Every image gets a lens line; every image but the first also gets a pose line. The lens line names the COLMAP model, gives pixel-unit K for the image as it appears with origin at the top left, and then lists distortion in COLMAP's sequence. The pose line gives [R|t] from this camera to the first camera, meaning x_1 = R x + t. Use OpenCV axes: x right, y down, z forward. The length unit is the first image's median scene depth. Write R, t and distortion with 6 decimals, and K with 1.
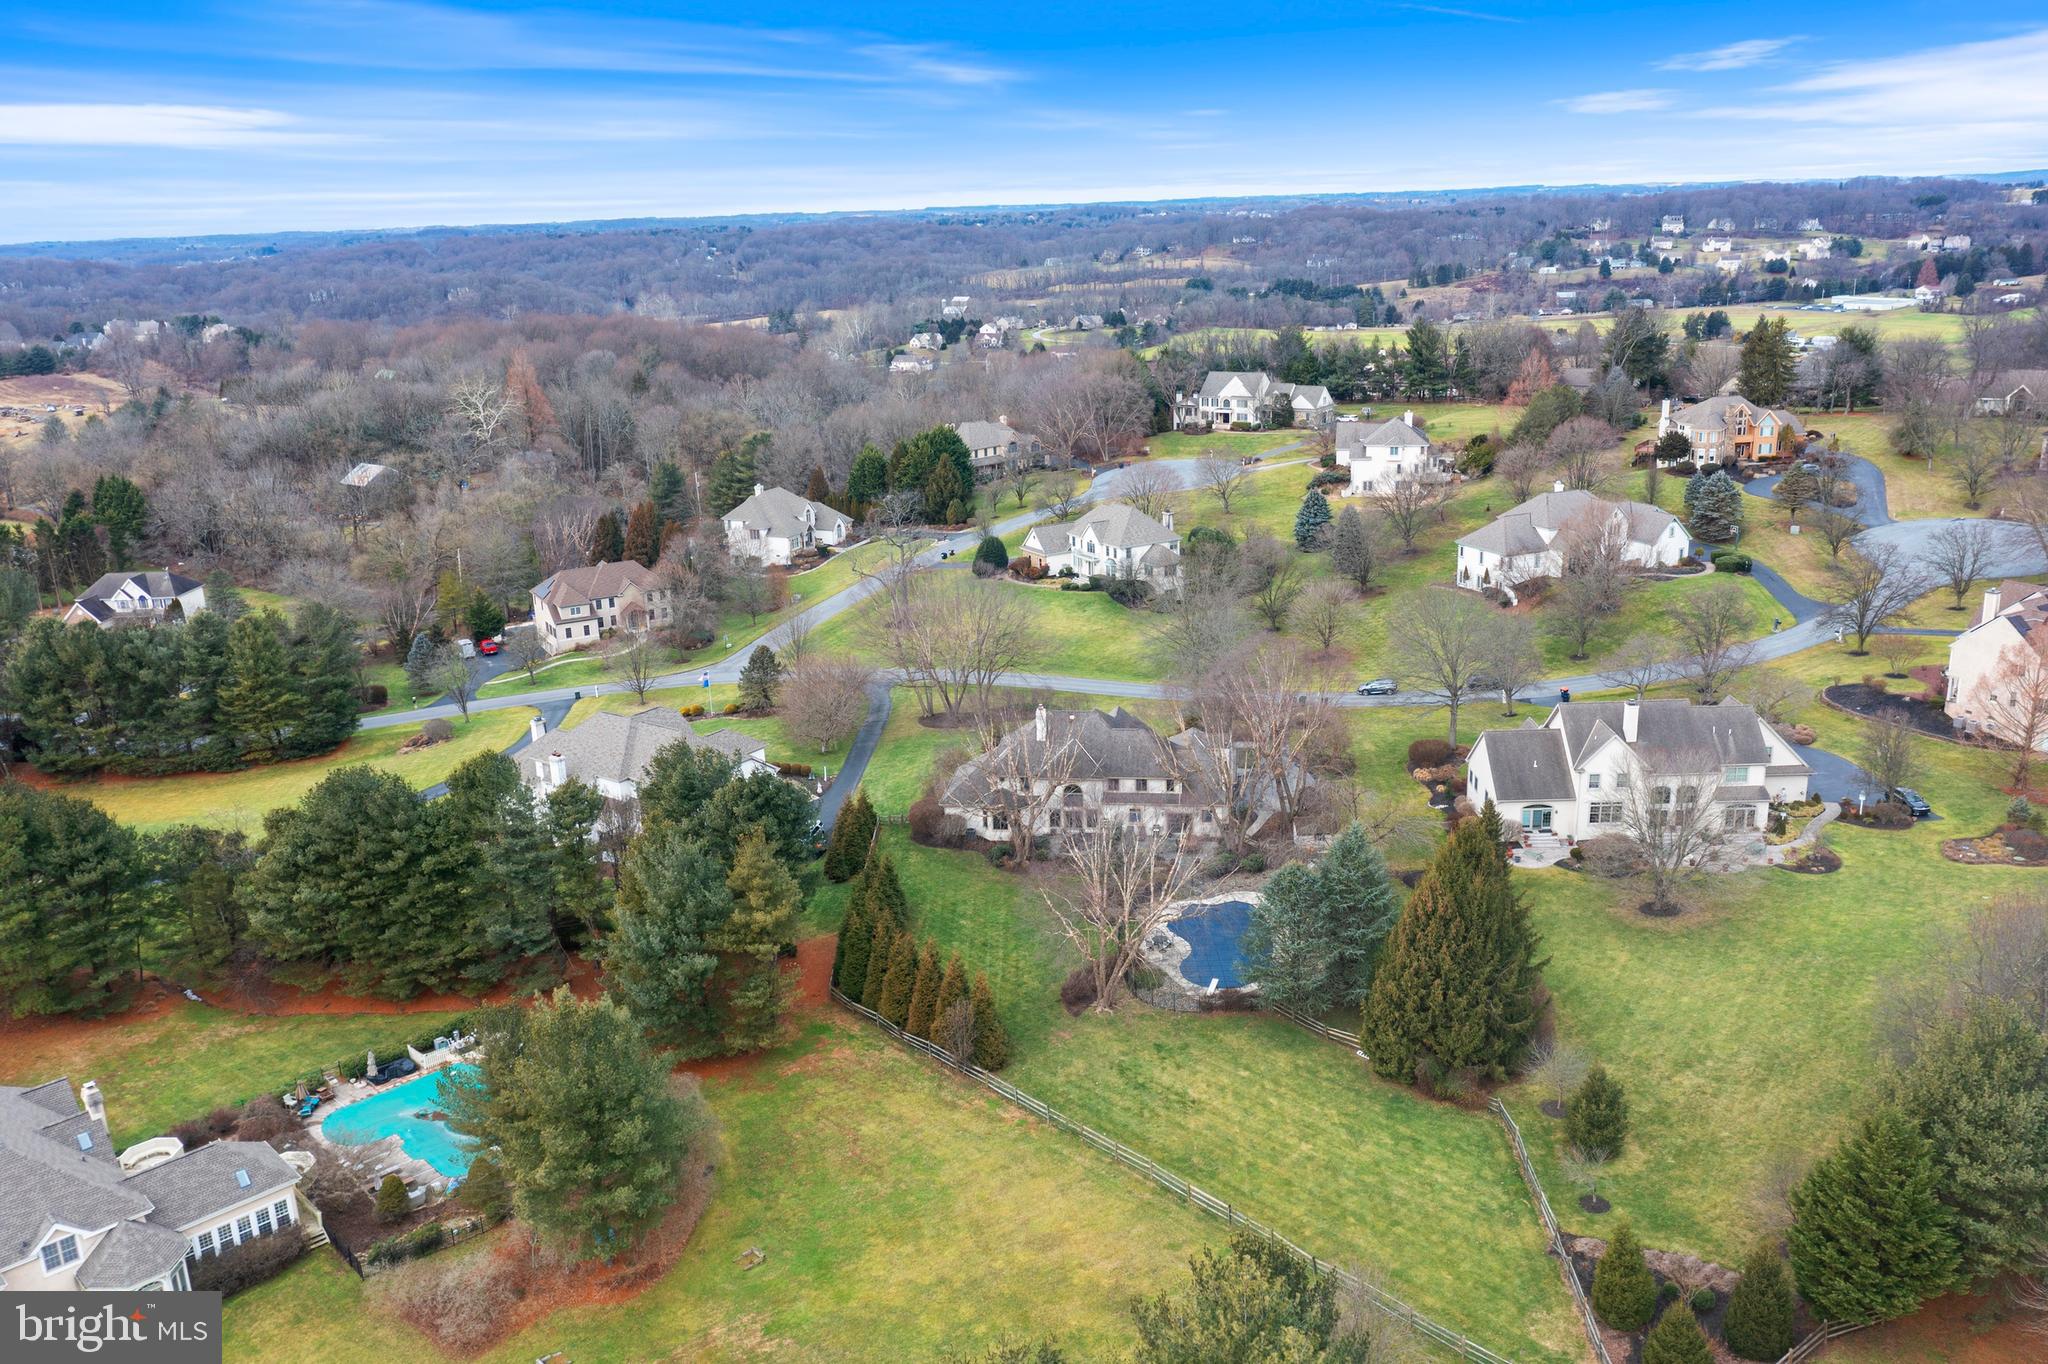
lens RADIAL K [[1607.8, 0, 1018.8], [0, 1607.8, 669.2], [0, 0, 1]] dist [-0.021880, 0.015016]
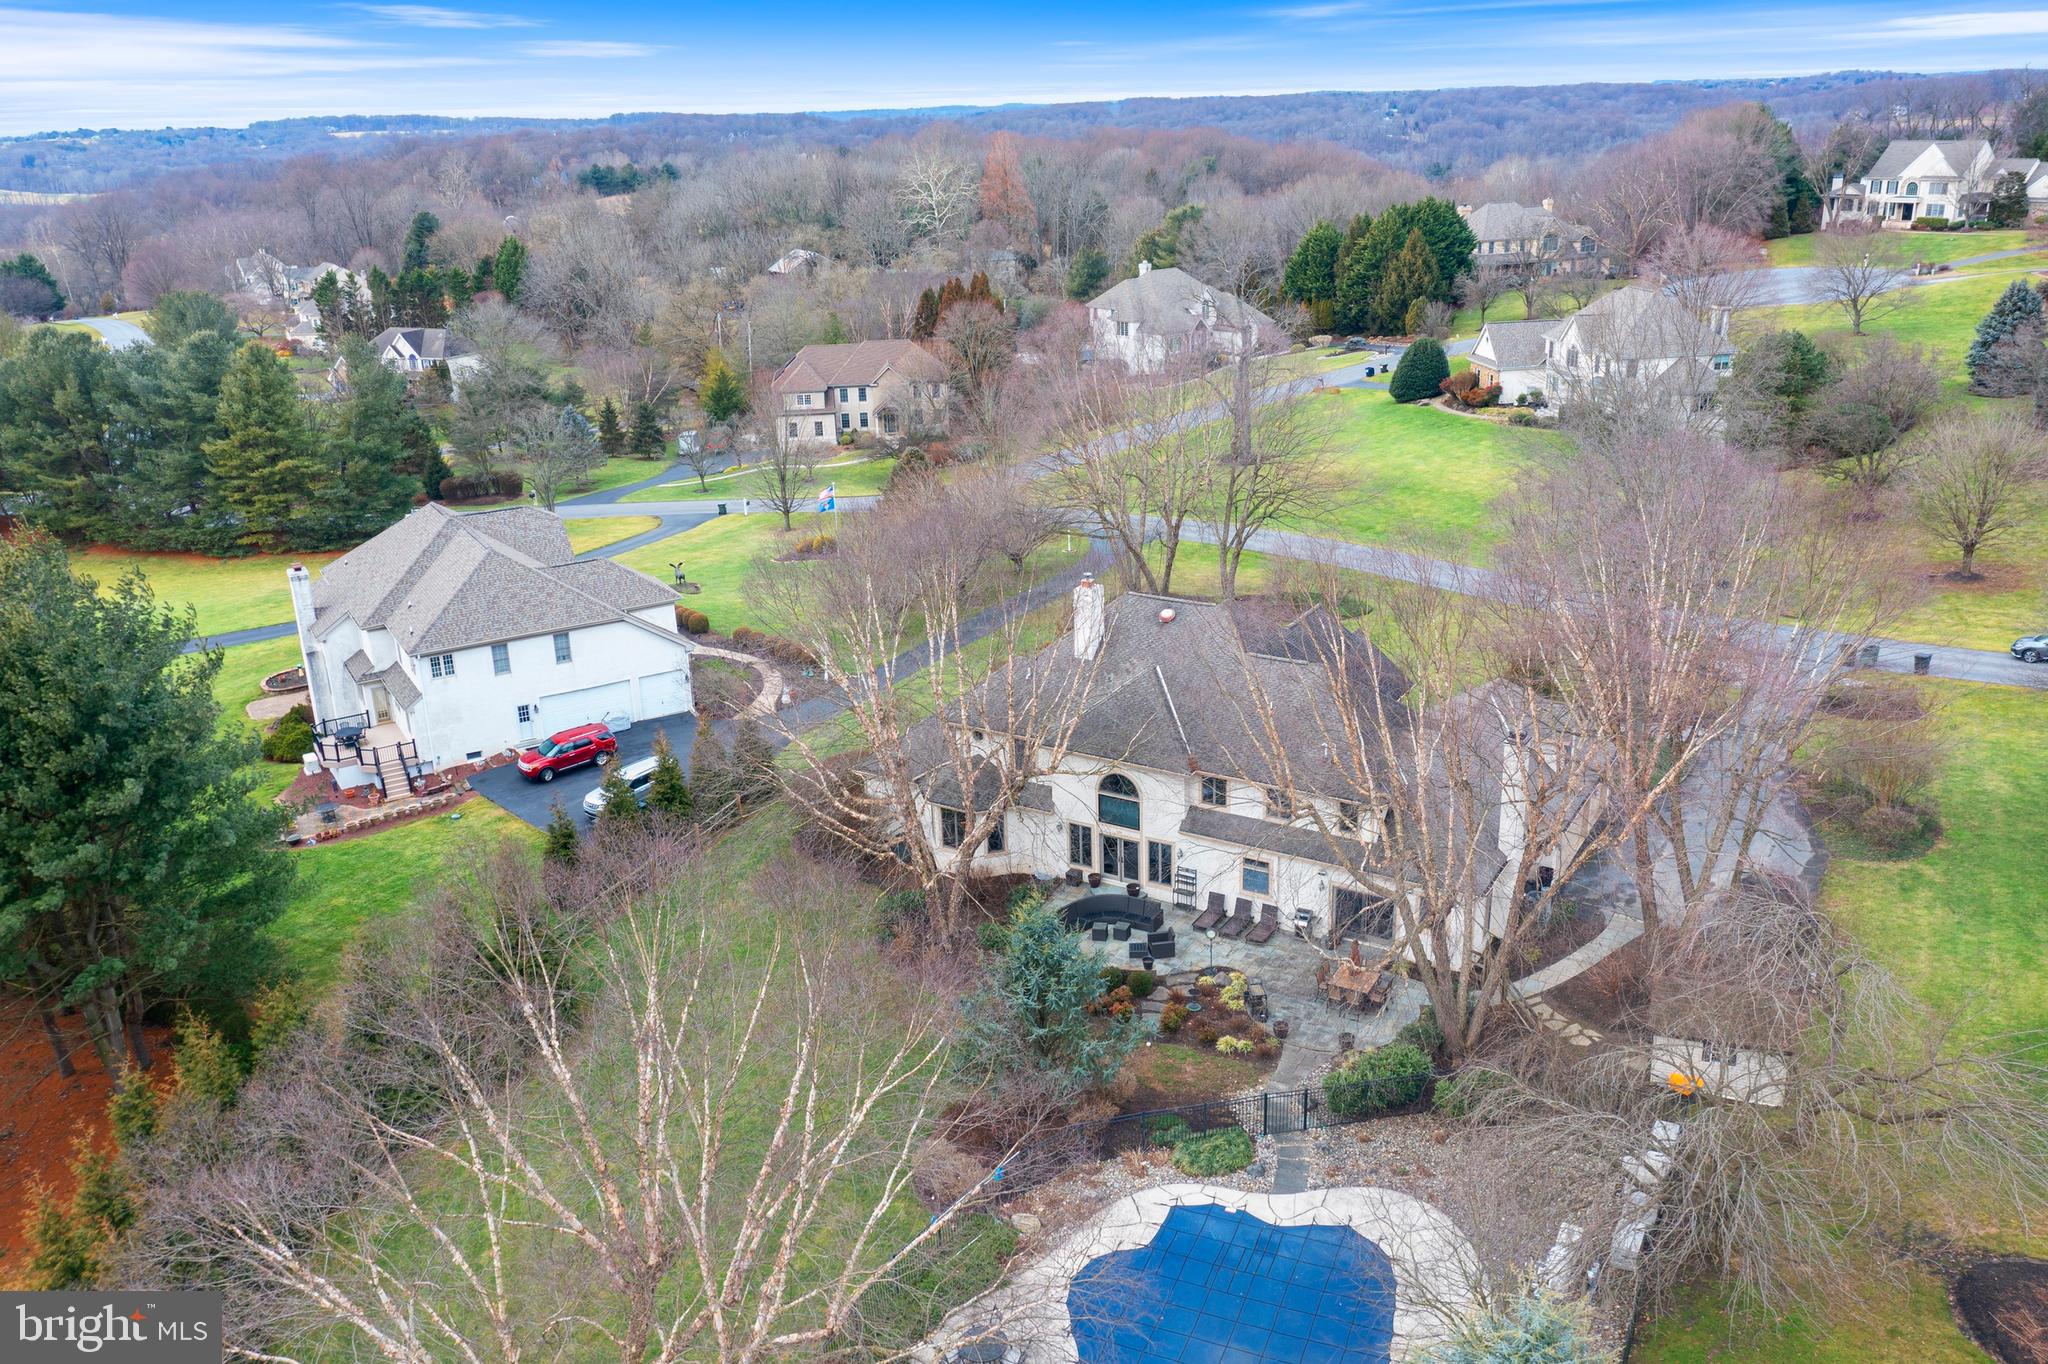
lens RADIAL K [[1607.8, 0, 1018.2], [0, 1607.8, 673.7], [0, 0, 1]] dist [-0.021880, 0.015016]
pose [[0.915479, 0.137484, -0.378147, 0.096816], [-0.109481, 0.989468, 0.094695, 0.006073], [0.387184, -0.045291, 0.920889, 0.366528]]
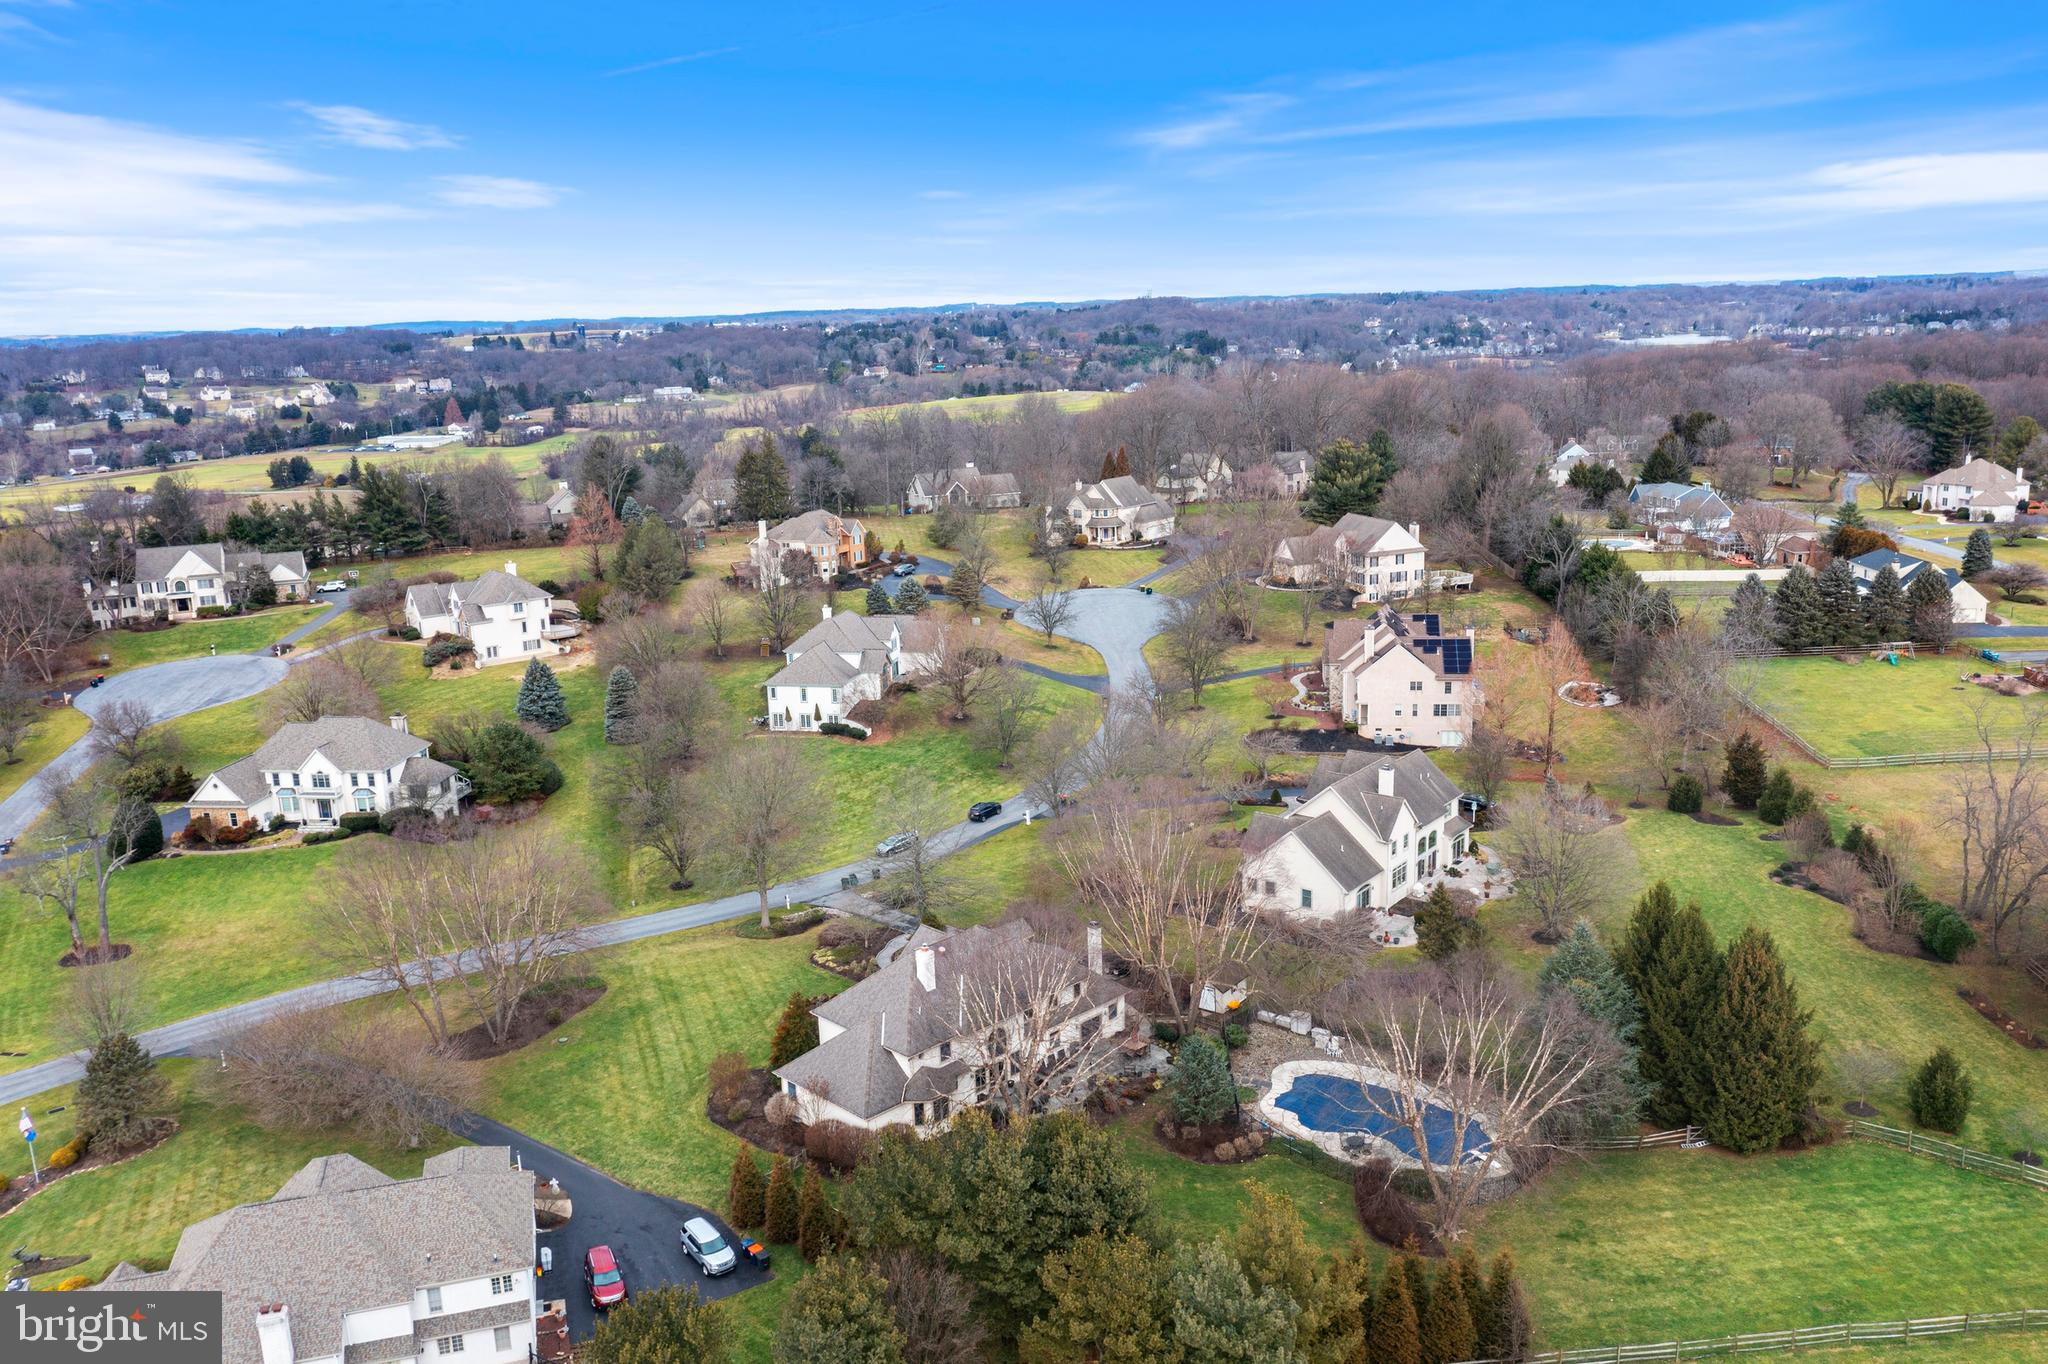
lens RADIAL K [[1607.8, 0, 1018.6], [0, 1607.8, 677.7], [0, 0, 1]] dist [-0.021880, 0.015016]
pose [[0.608836, -0.163698, 0.776223, -0.321031], [0.228786, 0.973135, 0.025776, -0.066914], [-0.759589, 0.161896, 0.629932, 0.282851]]
